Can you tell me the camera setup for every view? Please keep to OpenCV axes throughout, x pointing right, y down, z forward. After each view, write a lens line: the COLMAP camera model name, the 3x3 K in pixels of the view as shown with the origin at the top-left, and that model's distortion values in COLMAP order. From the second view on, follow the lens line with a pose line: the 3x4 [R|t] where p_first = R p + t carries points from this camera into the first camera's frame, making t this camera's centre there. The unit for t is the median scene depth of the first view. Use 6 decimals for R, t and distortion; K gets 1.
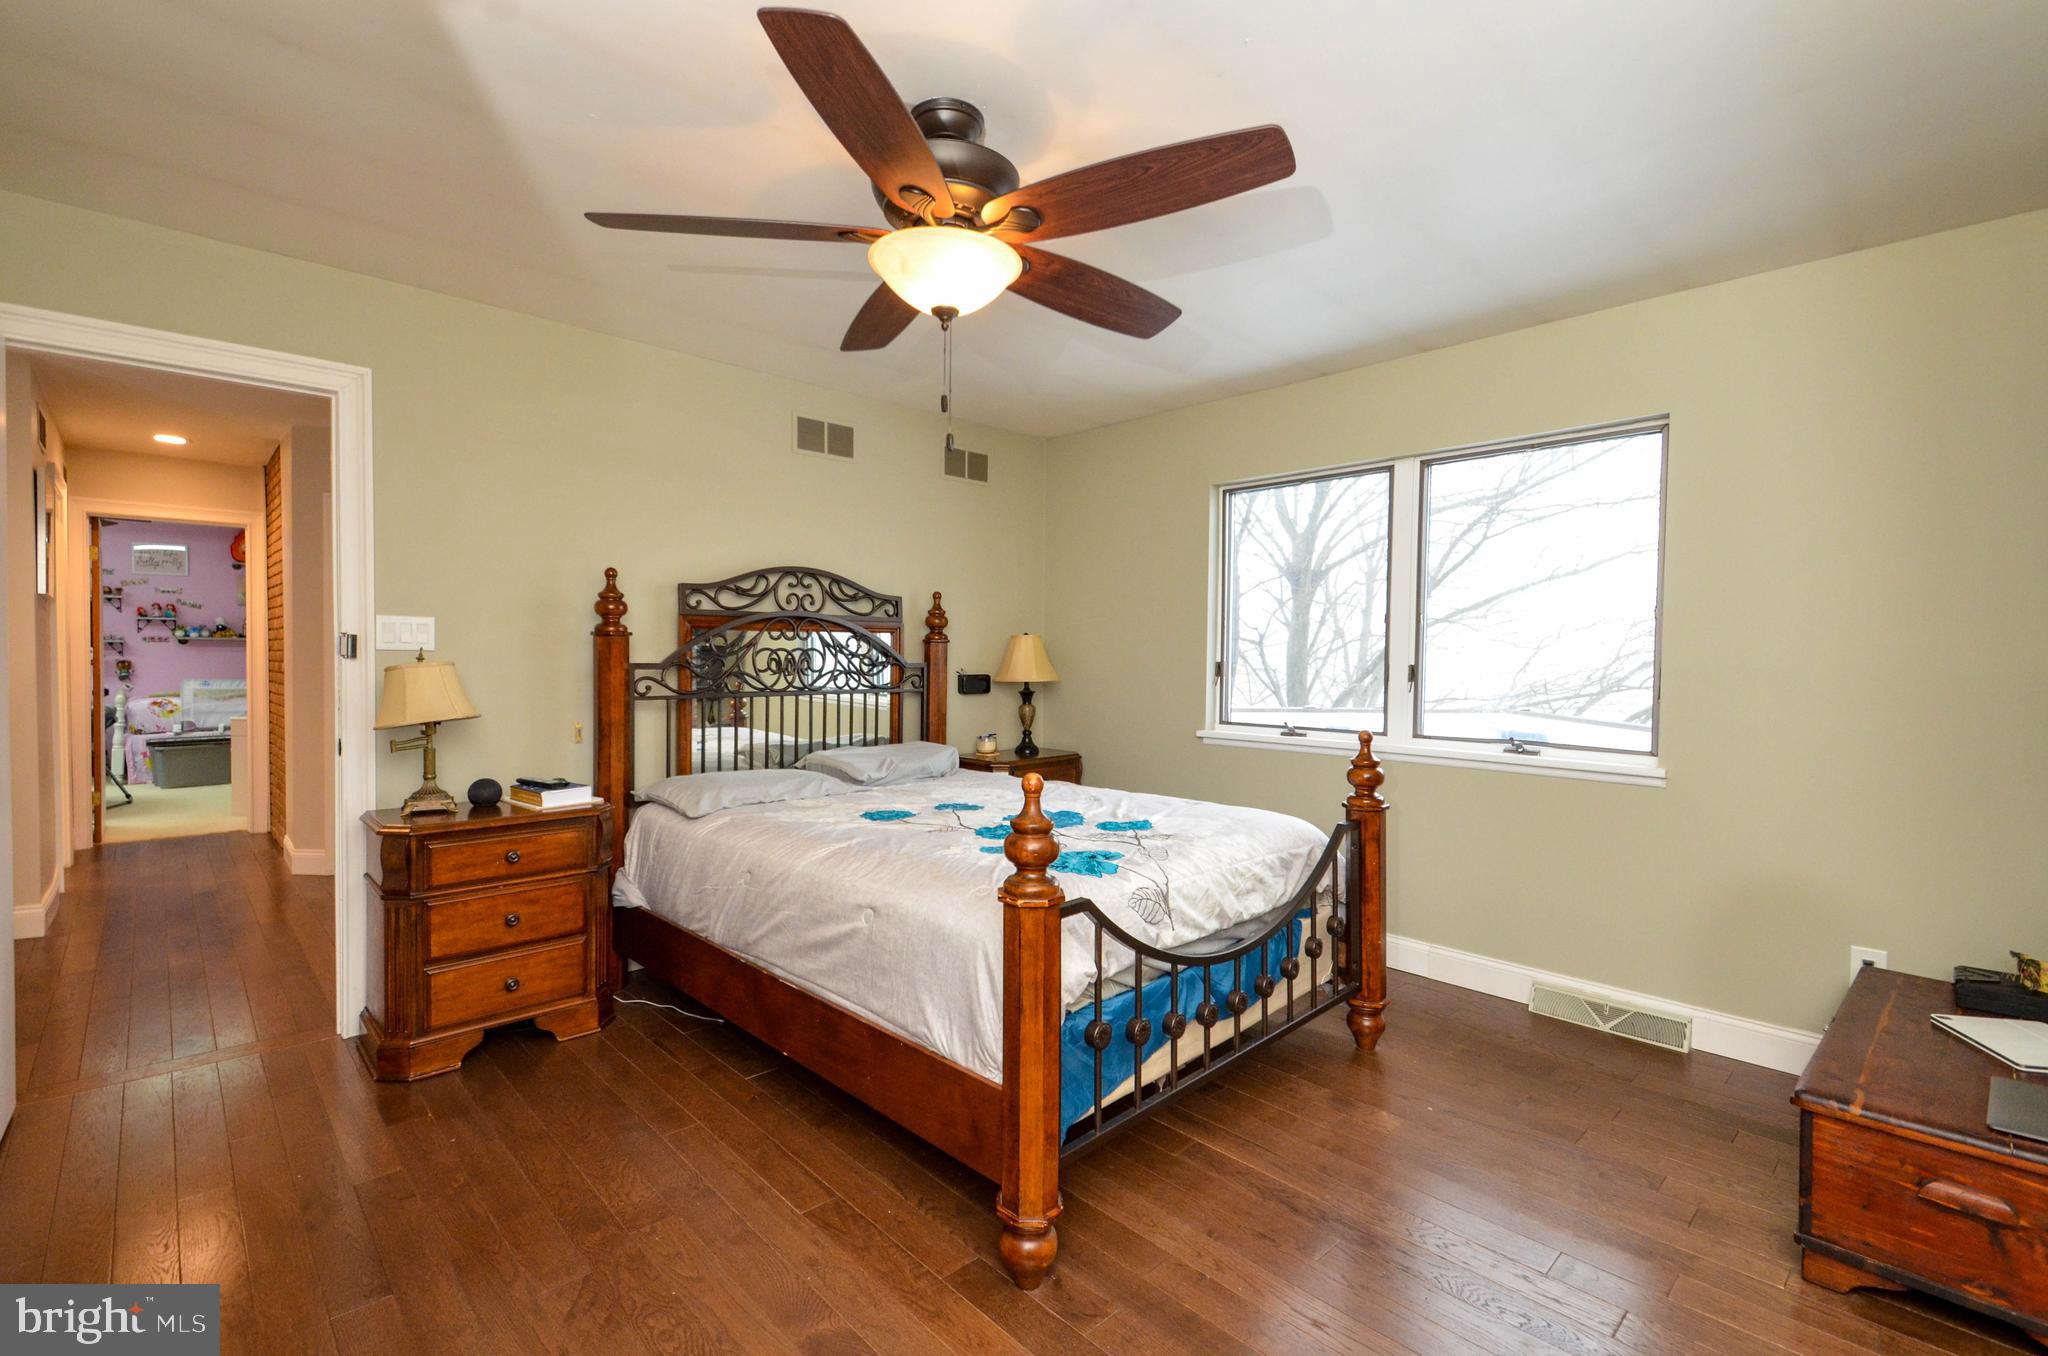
lens RADIAL K [[930.3, 0, 1026.2], [0, 930.3, 662.4], [0, 0, 1]] dist [0.024707, -0.012468]
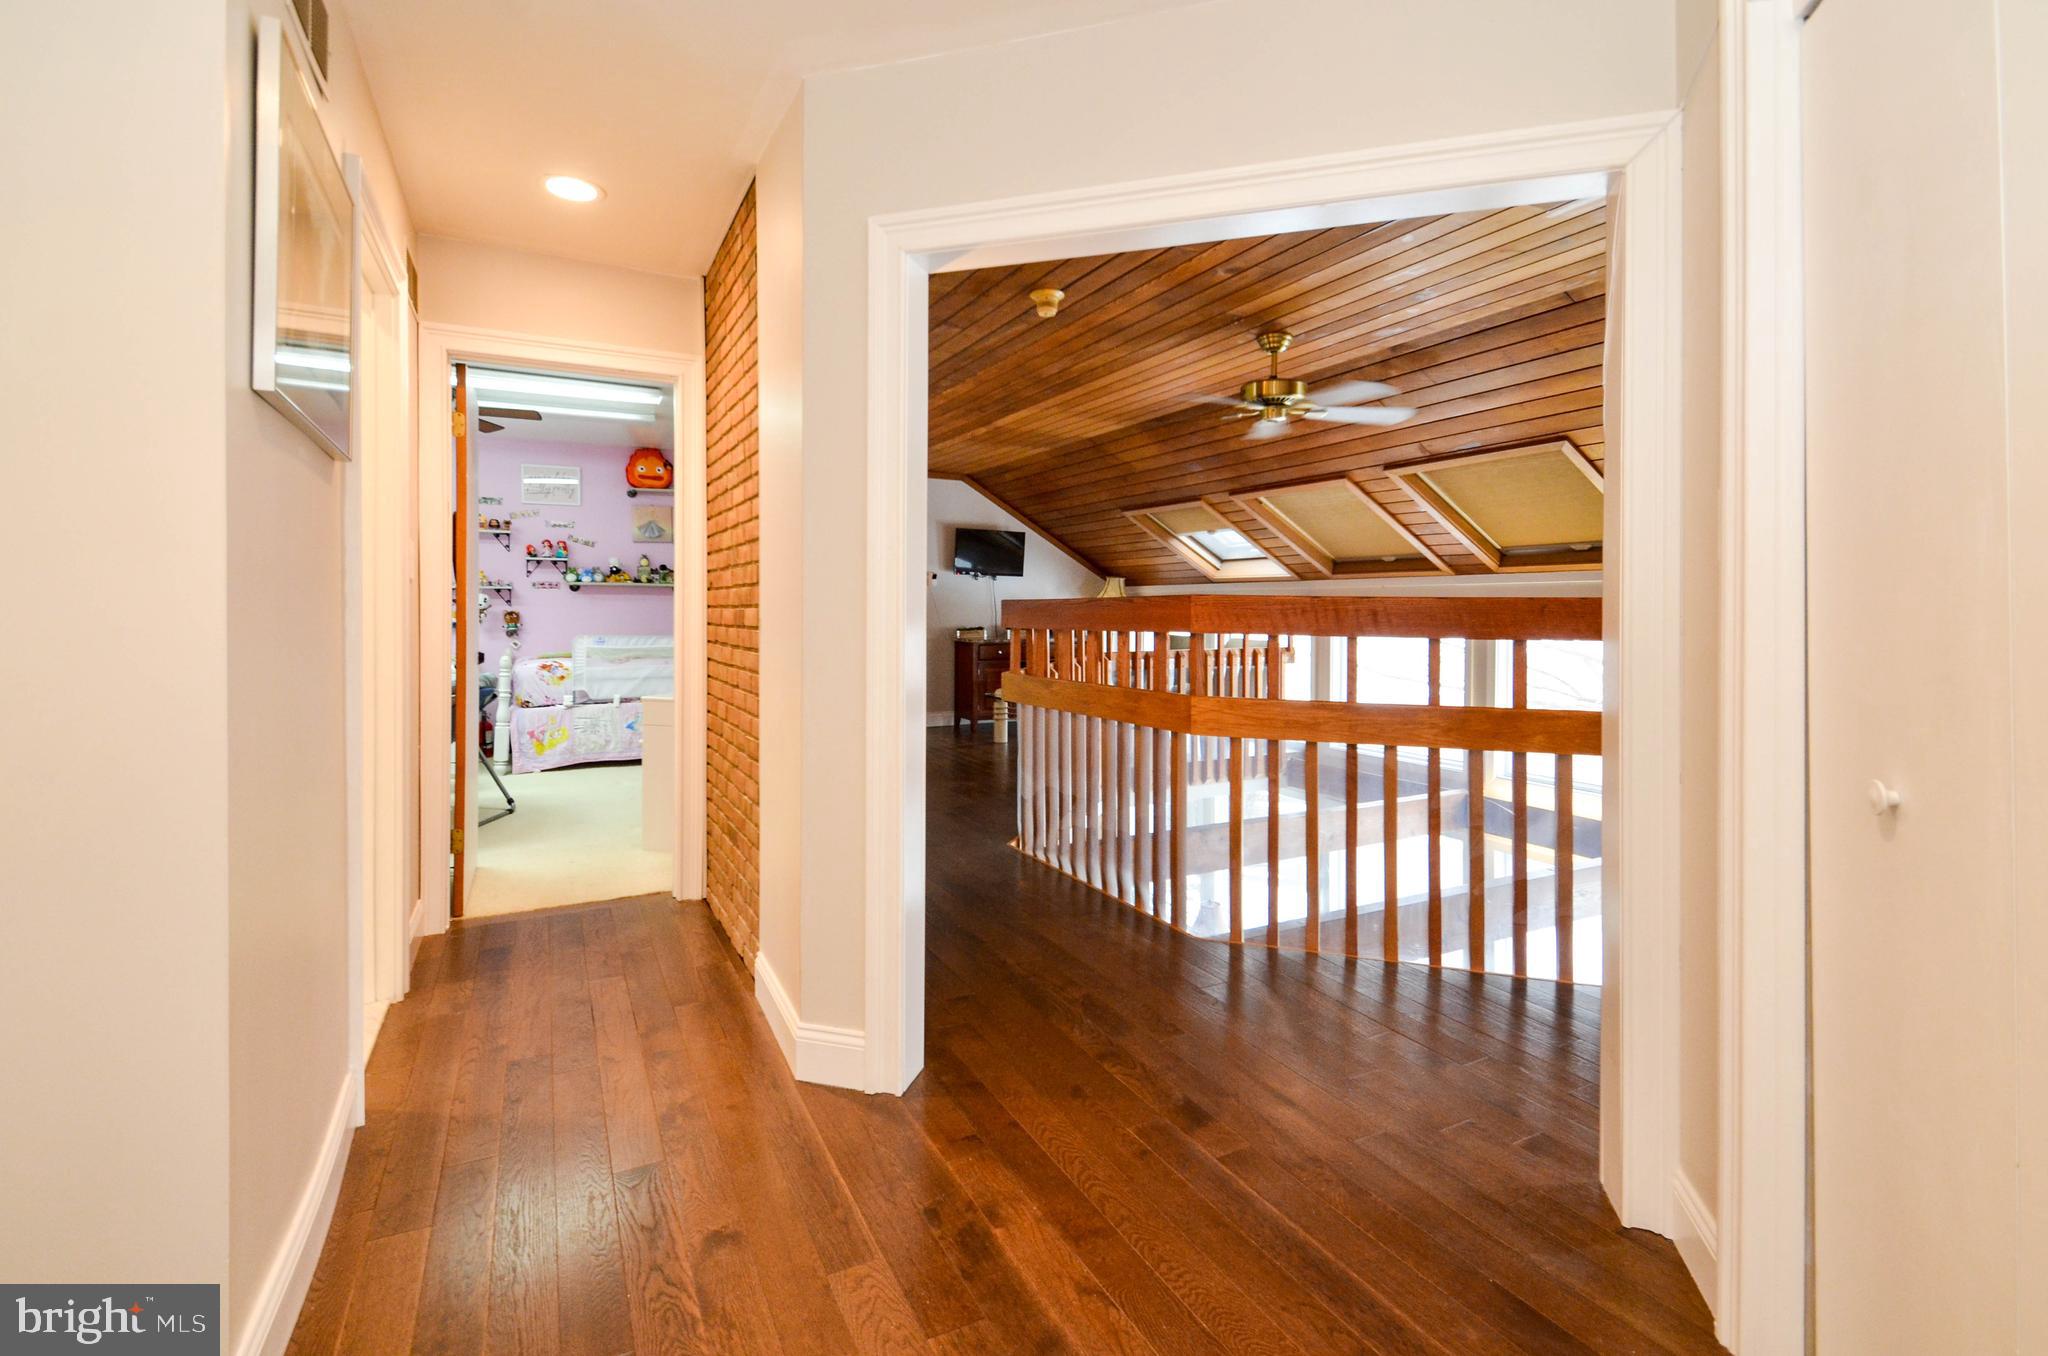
lens RADIAL K [[930.3, 0, 1069.8], [0, 930.3, 602.8], [0, 0, 1]] dist [0.024707, -0.012468]
pose [[0.972271, -0.004008, -0.233824, -0.323295], [0.000320, 0.999875, -0.015805, 0.003393], [0.233858, 0.015292, 0.972150, 0.349949]]
